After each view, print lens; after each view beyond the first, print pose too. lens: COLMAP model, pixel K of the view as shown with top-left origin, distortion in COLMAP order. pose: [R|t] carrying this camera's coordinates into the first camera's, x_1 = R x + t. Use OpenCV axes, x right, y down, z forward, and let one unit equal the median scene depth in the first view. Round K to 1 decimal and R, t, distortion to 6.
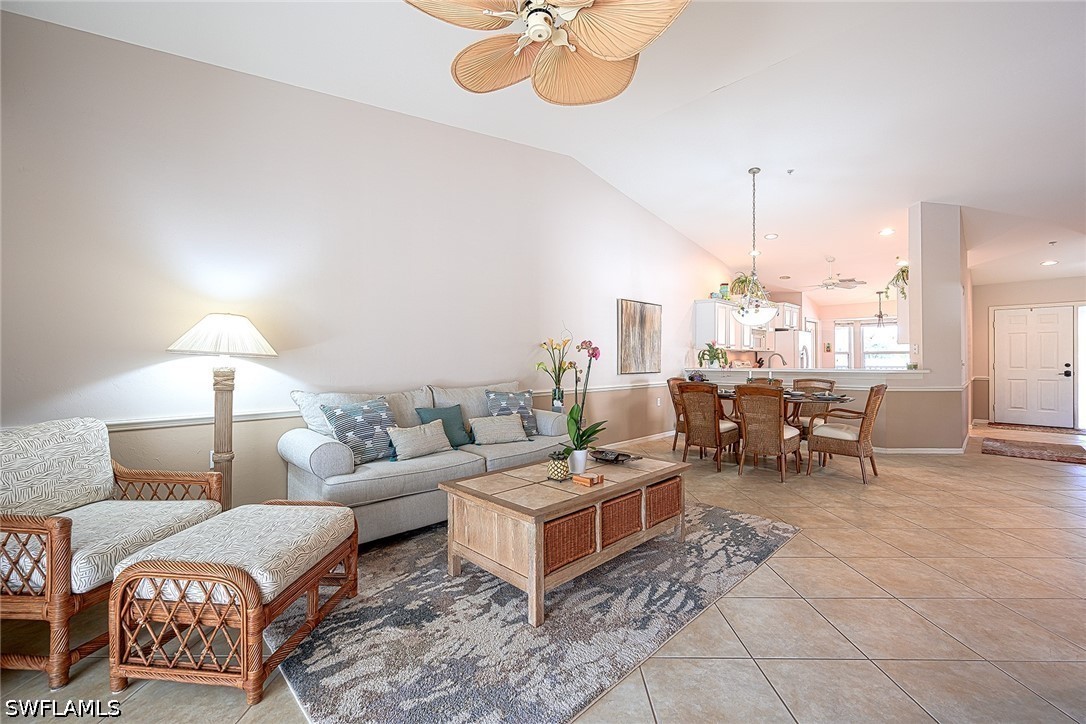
lens RADIAL K [[452.5, 0, 543.1], [0, 452.5, 350.7], [0, 0, 1]] dist [-0.000051, -0.000012]
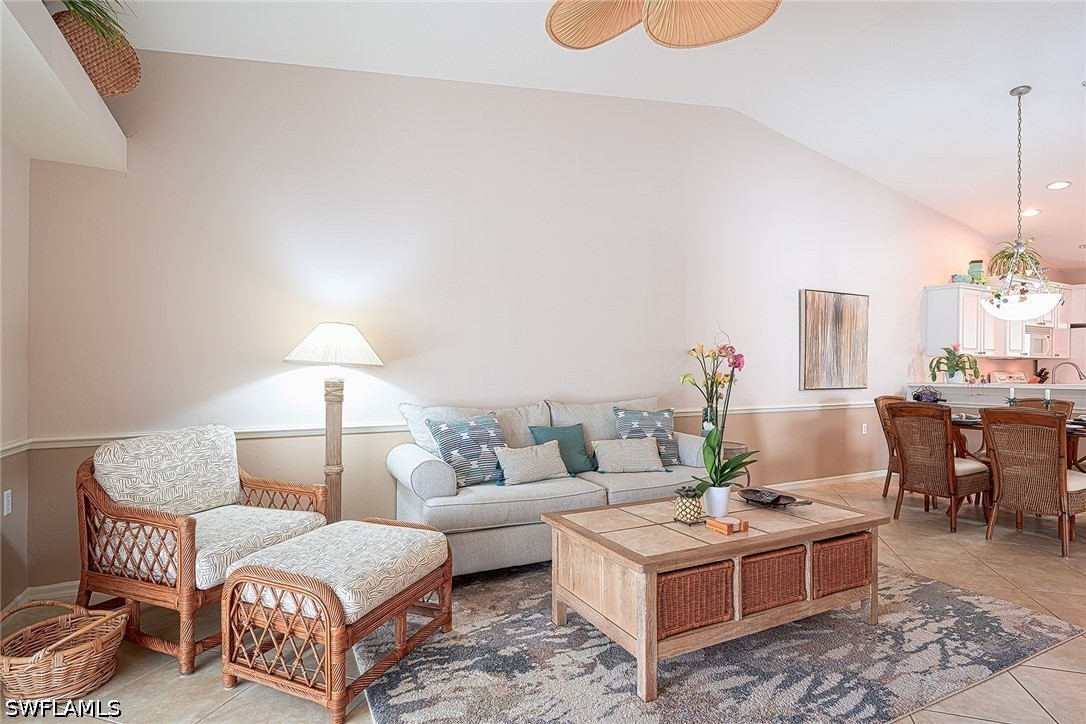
lens RADIAL K [[548.7, 0, 543.0], [0, 548.7, 362.0], [0, 0, 1]] dist [-0.000528, 0.000193]
pose [[0.952990, -0.002713, -0.302990, 0.083051], [0.004157, 0.999983, 0.004123, -0.000035], [0.302974, -0.005189, 0.952985, 0.011266]]
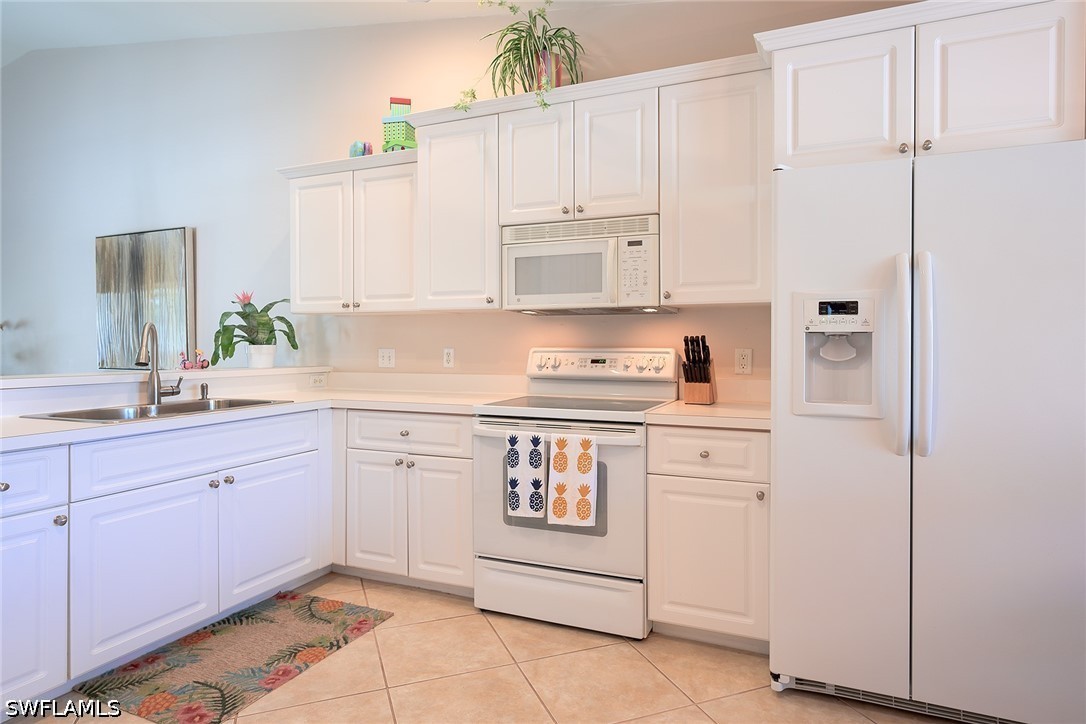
lens RADIAL K [[620.2, 0, 544.4], [0, 620.2, 350.2], [0, 0, 1]] dist [0.000857, 0.001048]
pose [[0.374407, 0.007050, -0.927238, 2.666634], [0.017457, 0.999740, 0.014650, 0.062989], [0.927100, -0.021672, 0.374187, 2.957841]]
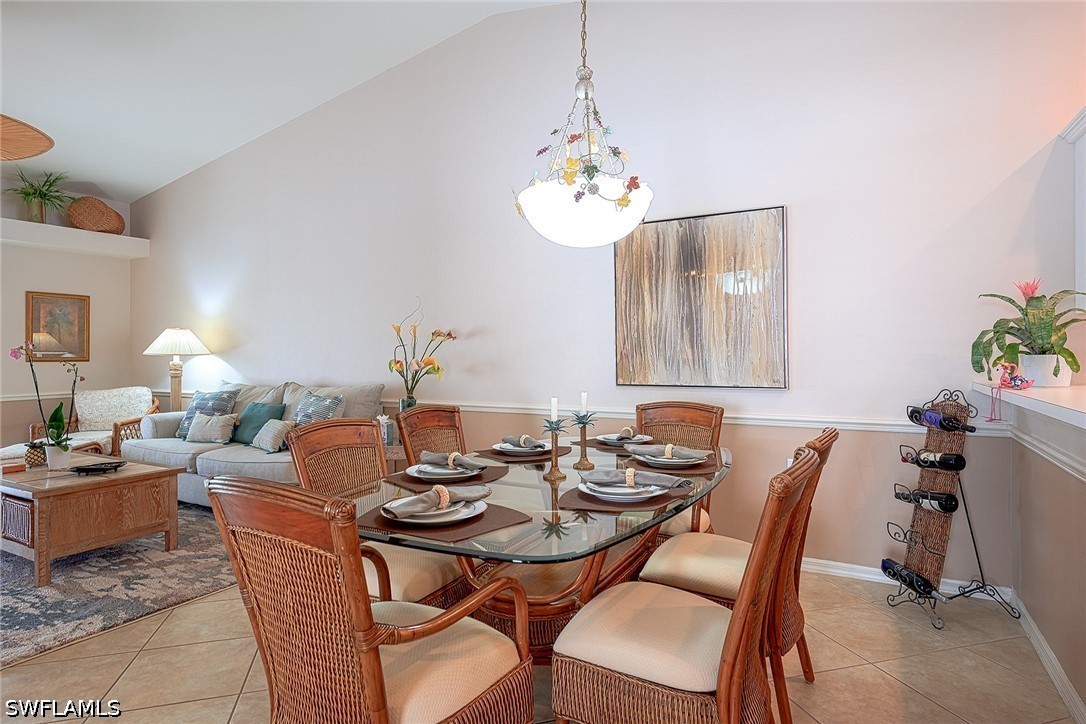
lens RADIAL K [[592.9, 0, 543.0], [0, 592.9, 362.0], [0, 0, 1]] dist [-0.001915, -0.000372]
pose [[0.285061, 0.007306, -0.958481, 1.790458], [0.020596, 0.999693, 0.013745, 0.040860], [0.958288, -0.023659, 0.284823, 1.808936]]
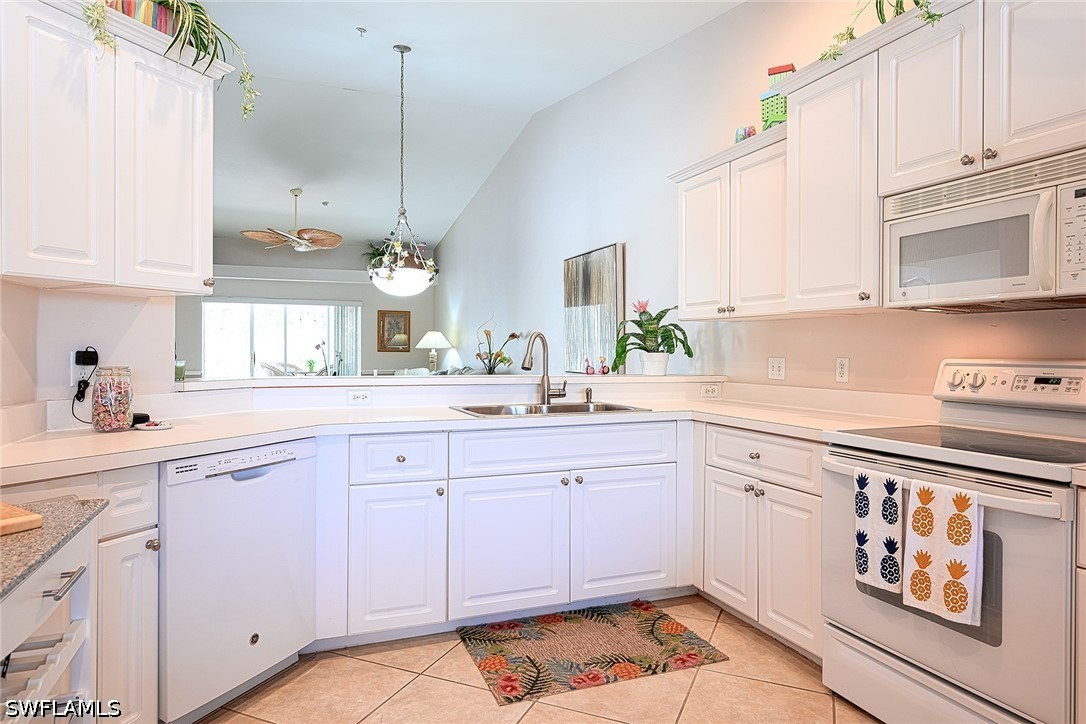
lens RADIAL K [[654.1, 0, 543.0], [0, 654.1, 362.0], [0, 0, 1]] dist [0.000873, 0.001073]
pose [[-0.384527, 0.012379, -0.923031, 2.601314], [0.010262, 0.999906, 0.009134, 0.066122], [0.923057, -0.005960, -0.384617, 3.234895]]
